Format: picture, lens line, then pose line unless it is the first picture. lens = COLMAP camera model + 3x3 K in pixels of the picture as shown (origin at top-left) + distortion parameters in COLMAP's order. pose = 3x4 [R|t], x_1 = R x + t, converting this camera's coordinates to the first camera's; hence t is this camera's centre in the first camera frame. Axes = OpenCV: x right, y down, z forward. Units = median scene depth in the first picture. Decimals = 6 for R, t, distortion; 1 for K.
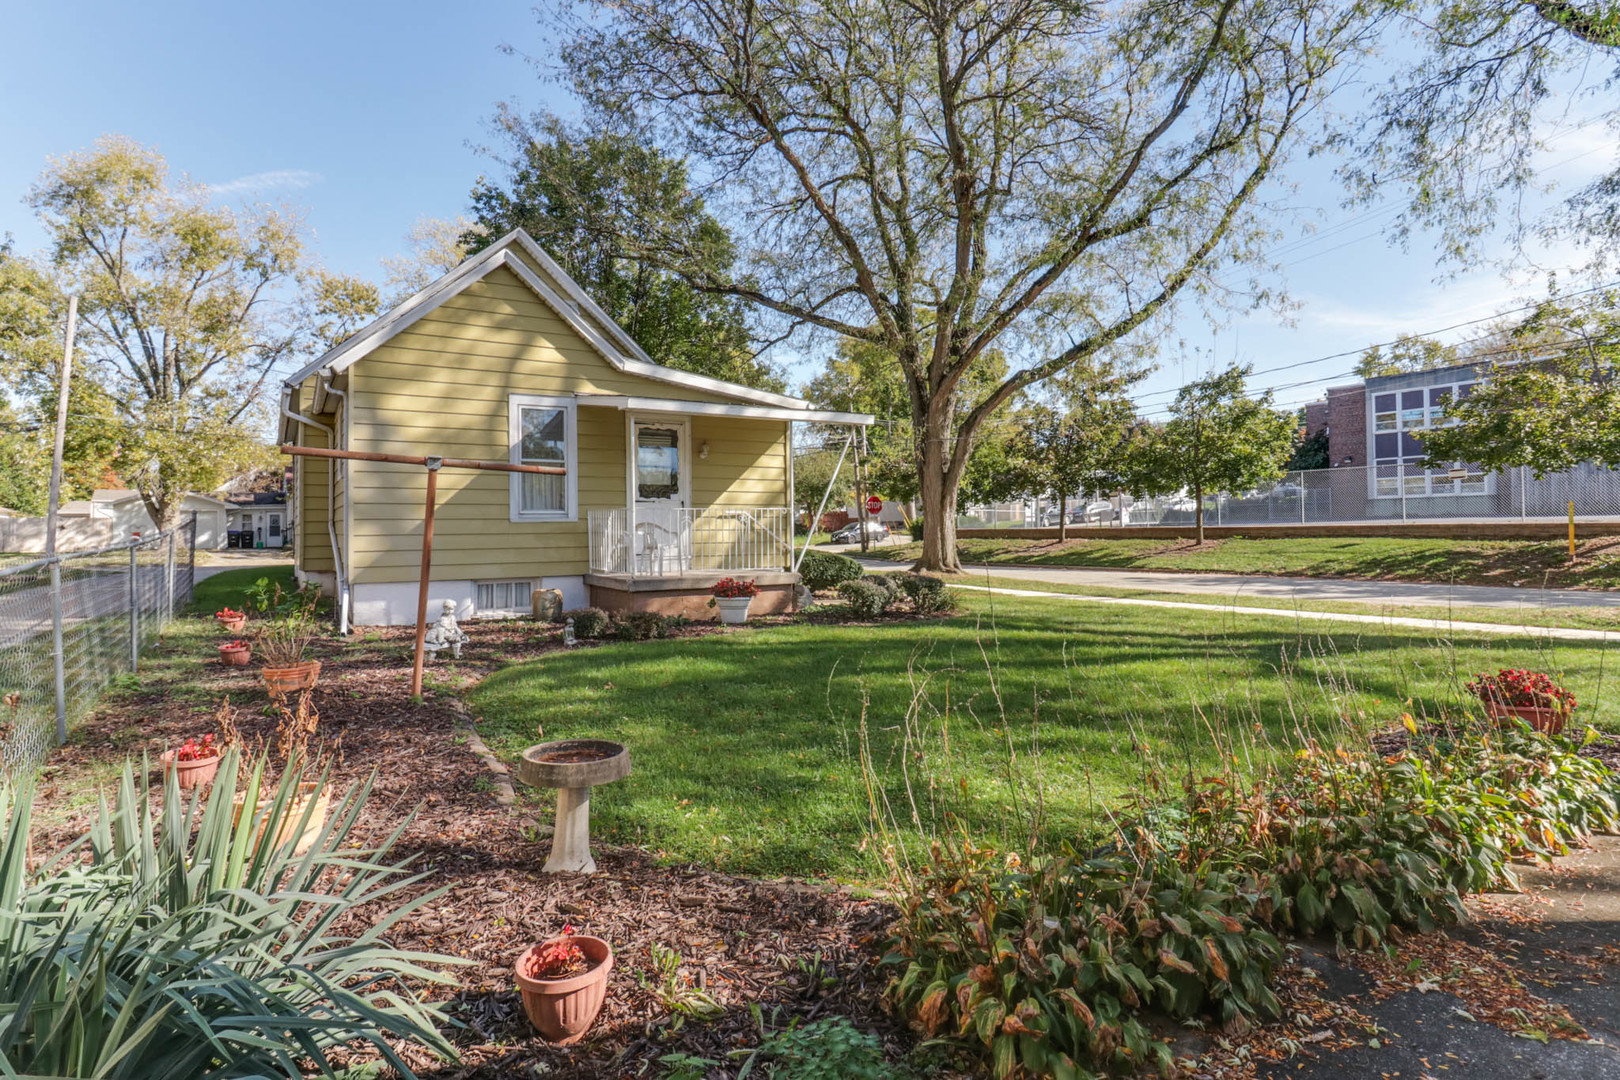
lens RADIAL K [[853.4, 0, 812.2], [0, 853.4, 531.7], [0, 0, 1]] dist [0.001143, 0.000329]
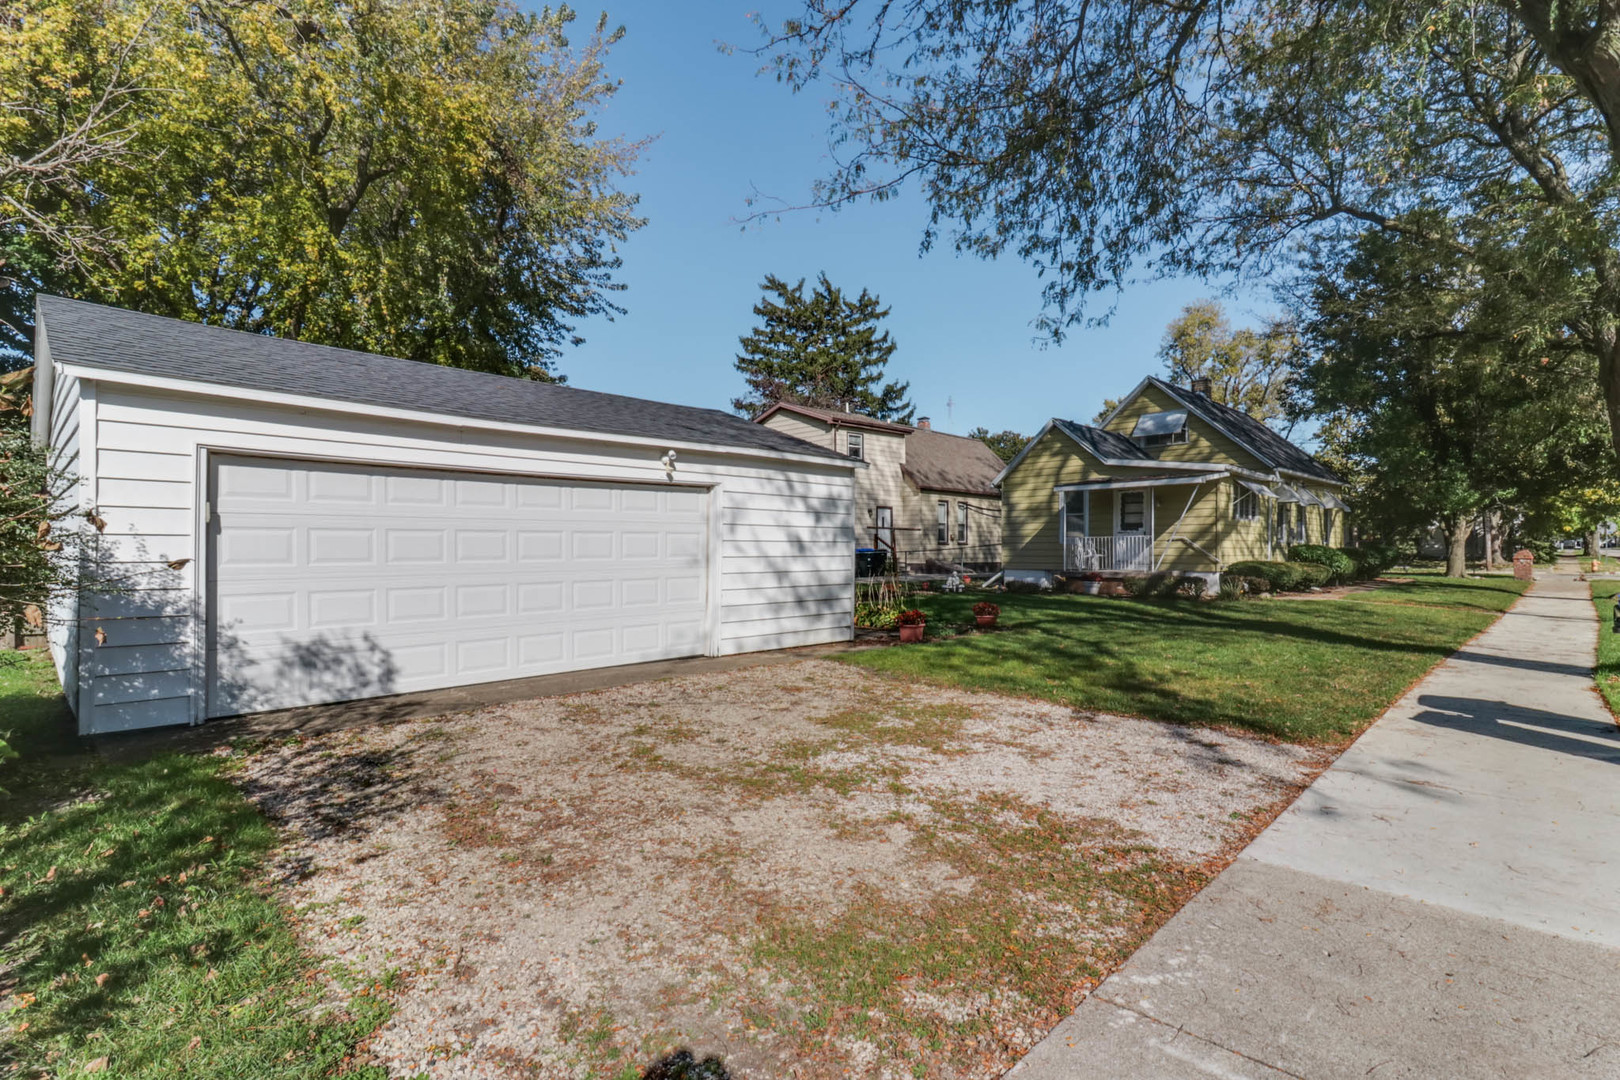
lens RADIAL K [[753.4, 0, 846.9], [0, 753.4, 559.6], [0, 0, 1]] dist [0.030903, -0.000198]
pose [[0.252669, 0.021022, -0.967324, 1.297265], [-0.002892, 0.999776, 0.020972, -0.010224], [0.967548, -0.002501, 0.252673, 0.003135]]
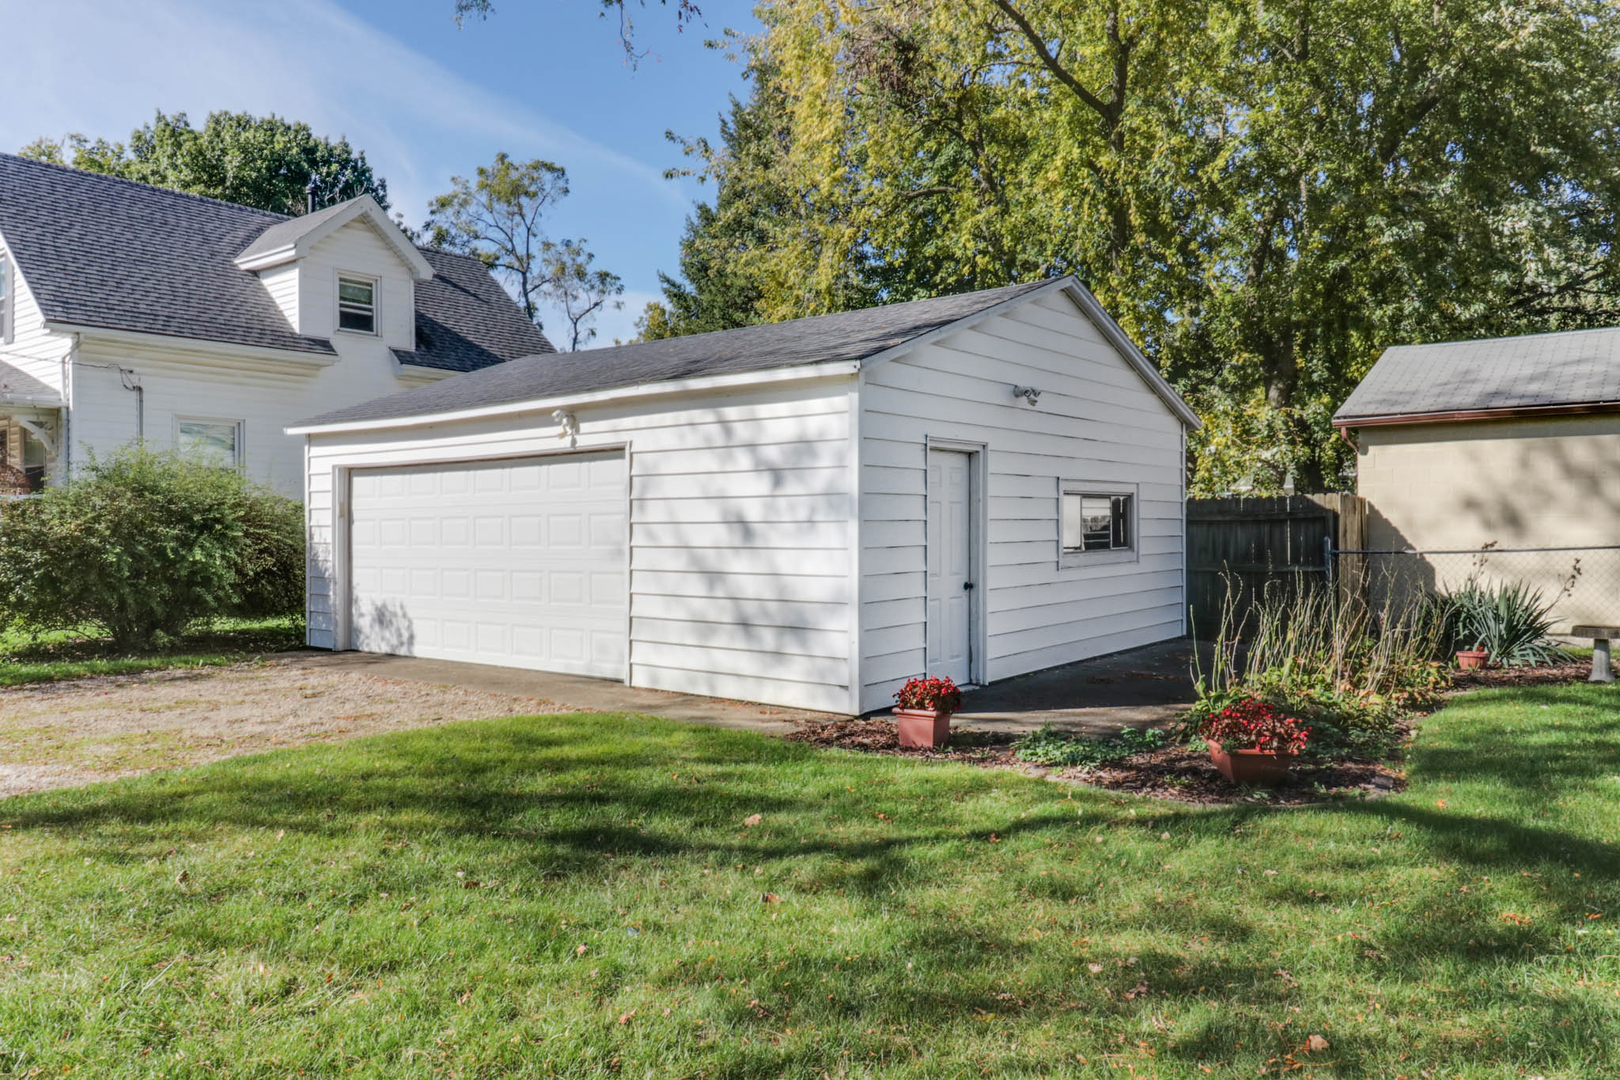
lens RADIAL K [[1111.4, 0, 816.4], [0, 1111.4, 535.0], [0, 0, 1]] dist [0.004969, 0.000265]
pose [[-0.935543, 0.018174, -0.352744, 0.699757], [0.014246, 0.999804, 0.013730, -0.013489], [0.352925, 0.007819, -0.935619, 0.837303]]
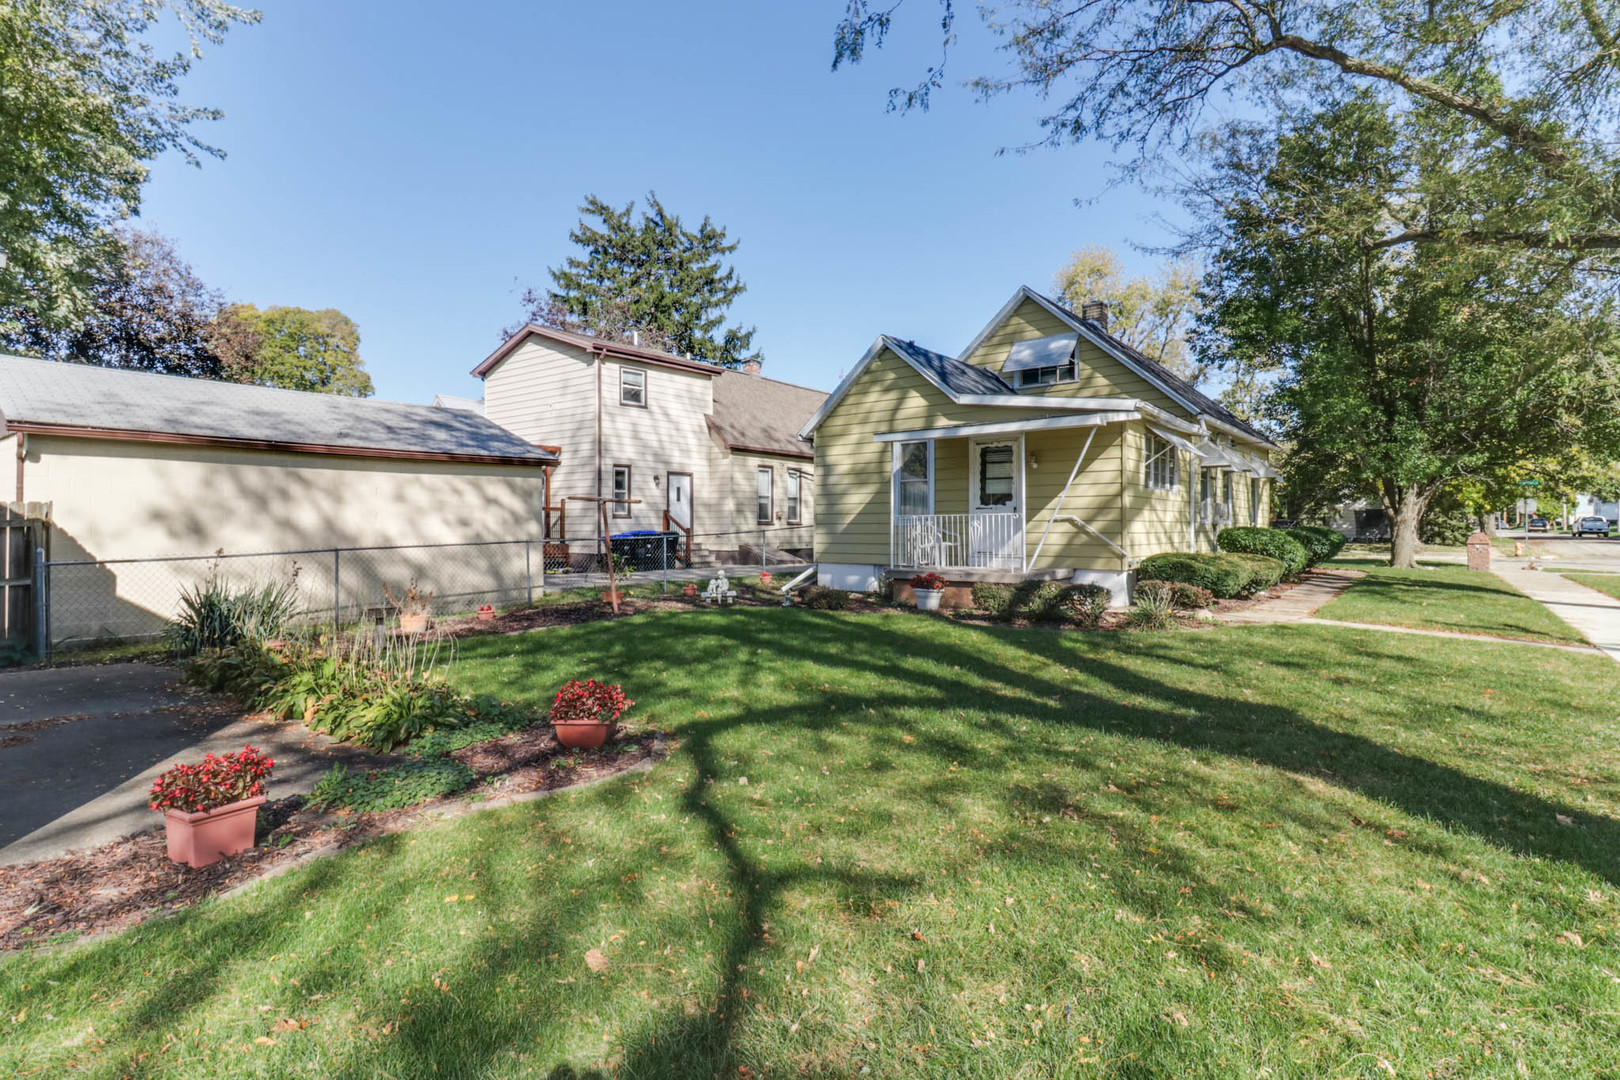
lens RADIAL K [[787.4, 0, 820.4], [0, 787.4, 525.2], [0, 0, 1]] dist [0.023141, 0.000873]
pose [[0.353376, 0.005443, -0.935466, 0.795438], [-0.004374, 0.999982, 0.004166, -0.016175], [0.935471, 0.002619, 0.353393, 0.407307]]
